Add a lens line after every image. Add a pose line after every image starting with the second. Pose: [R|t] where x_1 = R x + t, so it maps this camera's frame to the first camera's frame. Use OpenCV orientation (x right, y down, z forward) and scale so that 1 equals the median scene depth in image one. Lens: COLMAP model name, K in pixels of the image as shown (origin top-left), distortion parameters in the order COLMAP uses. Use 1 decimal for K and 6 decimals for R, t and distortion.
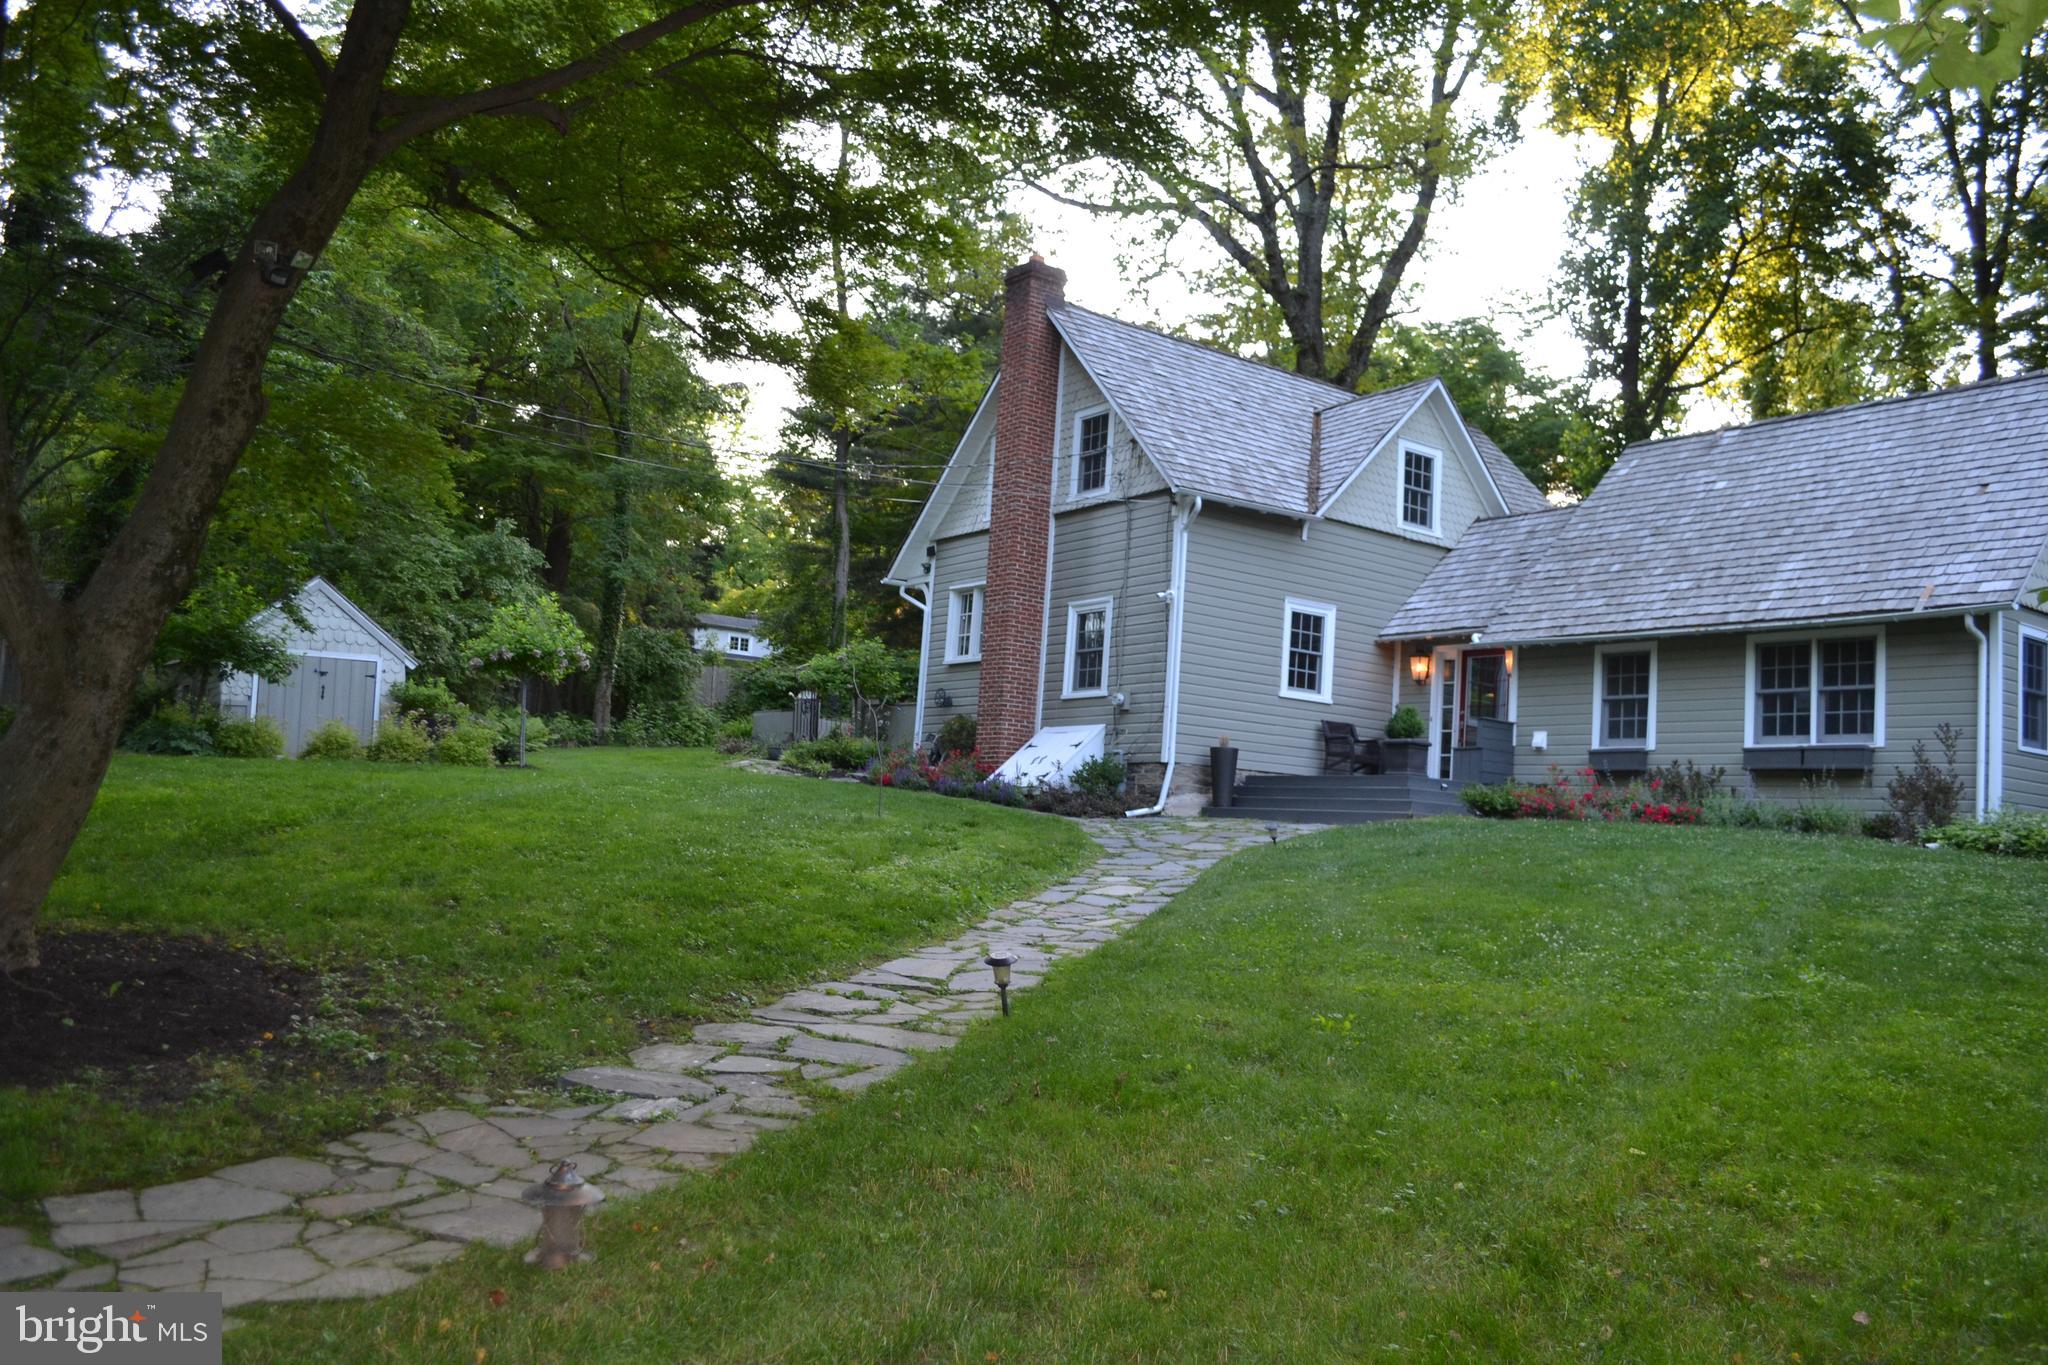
lens RADIAL K [[1626.2, 0, 1033.1], [0, 1626.2, 673.2], [0, 0, 1]] dist [-0.081922, 0.010762]
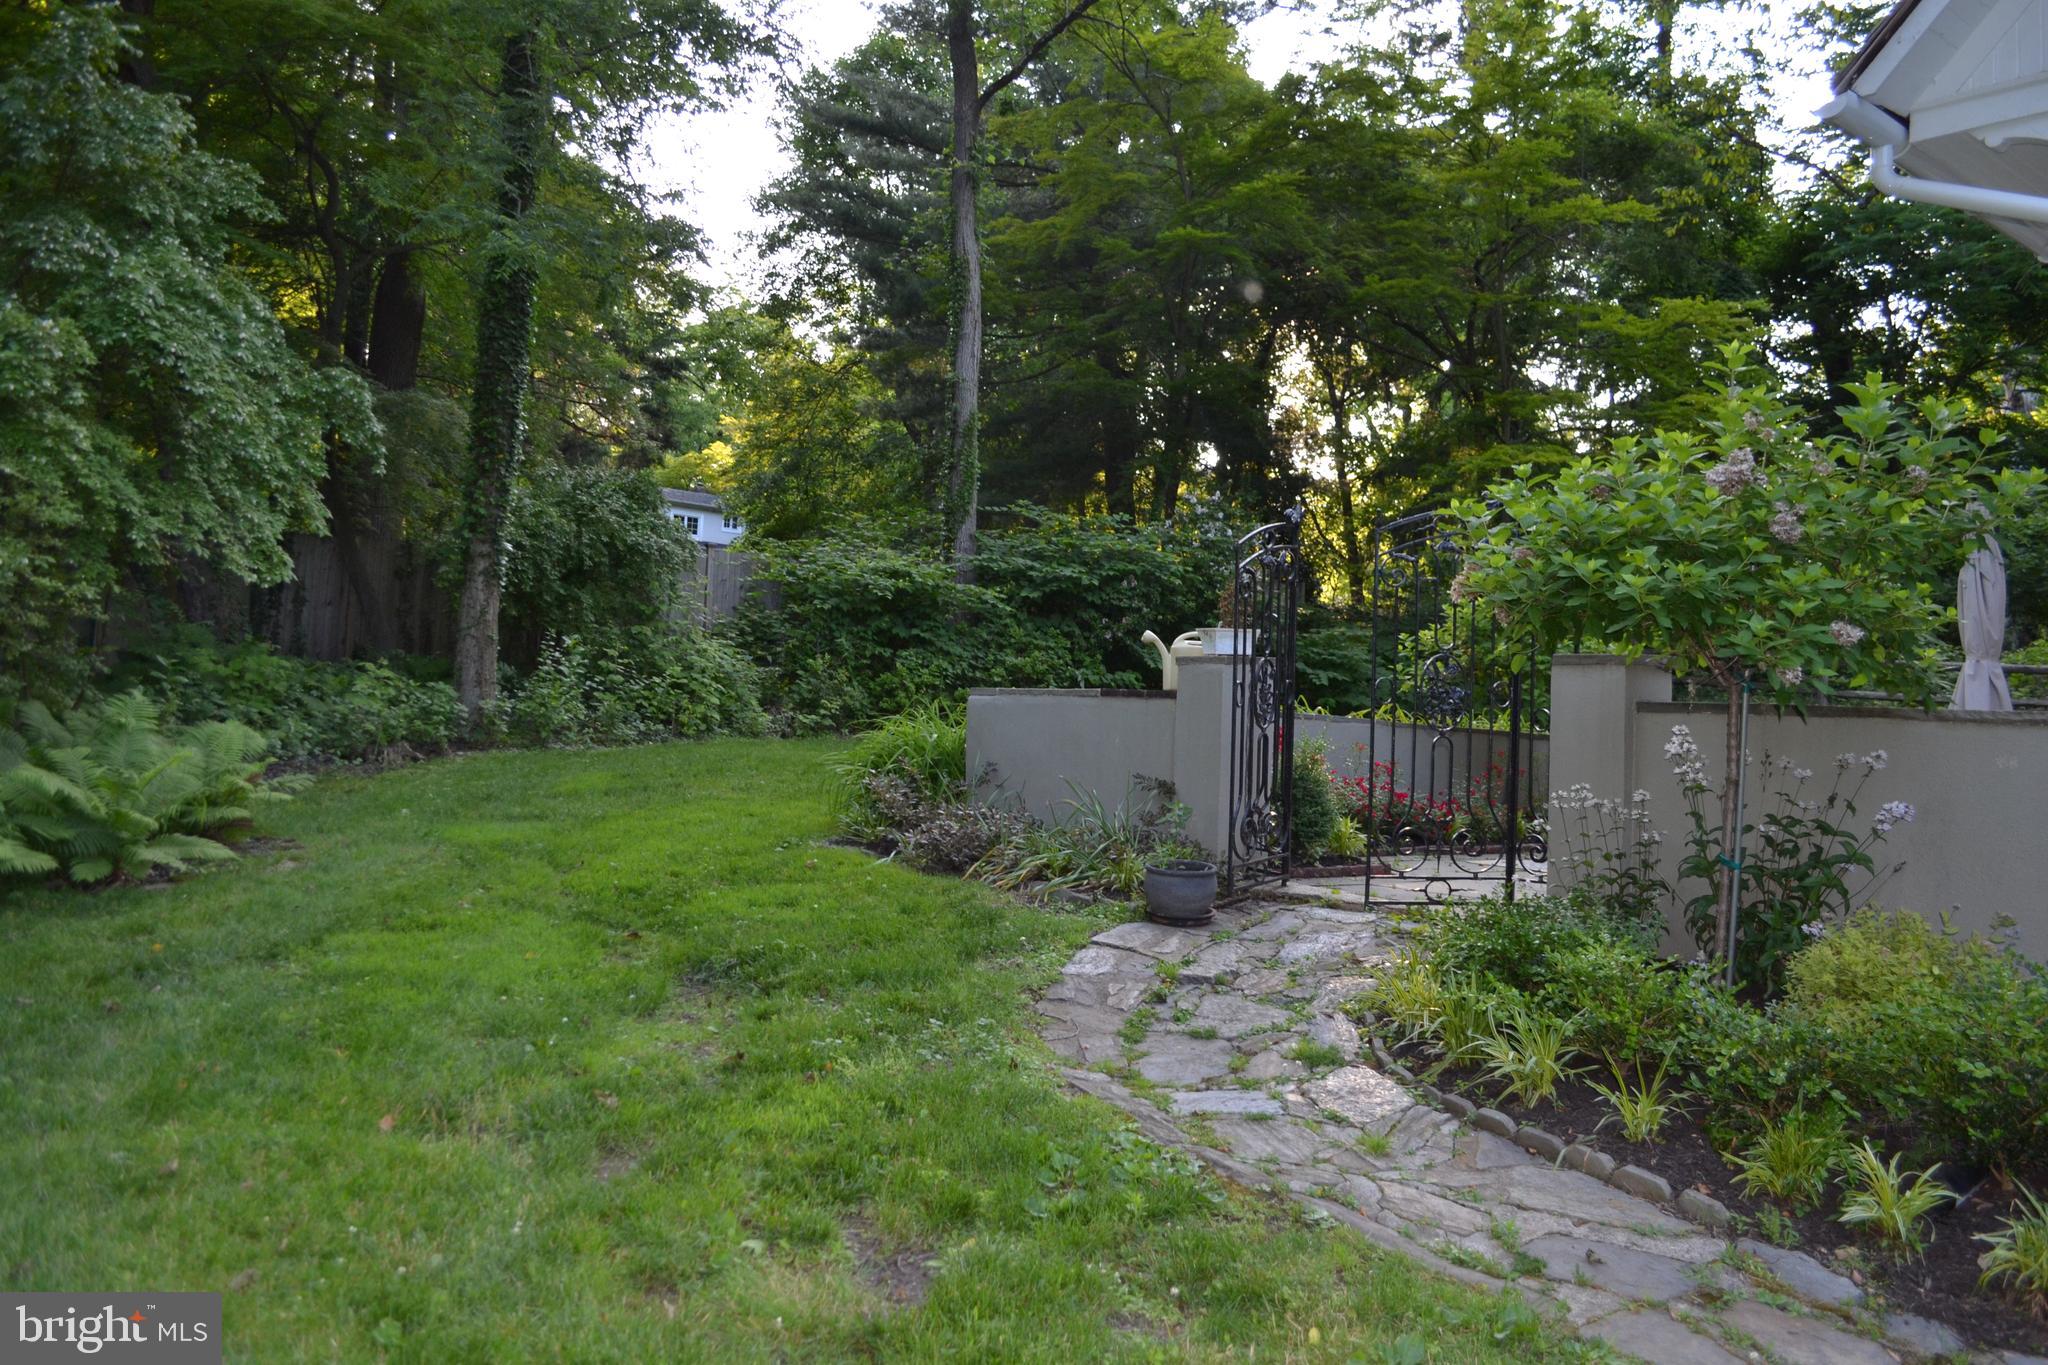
lens RADIAL K [[1626.2, 0, 1033.1], [0, 1626.2, 673.2], [0, 0, 1]] dist [-0.081922, 0.010762]
pose [[0.998331, -0.010891, 0.056708, -0.140944], [0.007051, 0.997696, 0.067482, 0.000862], [-0.057312, -0.066969, 0.996108, 0.552432]]
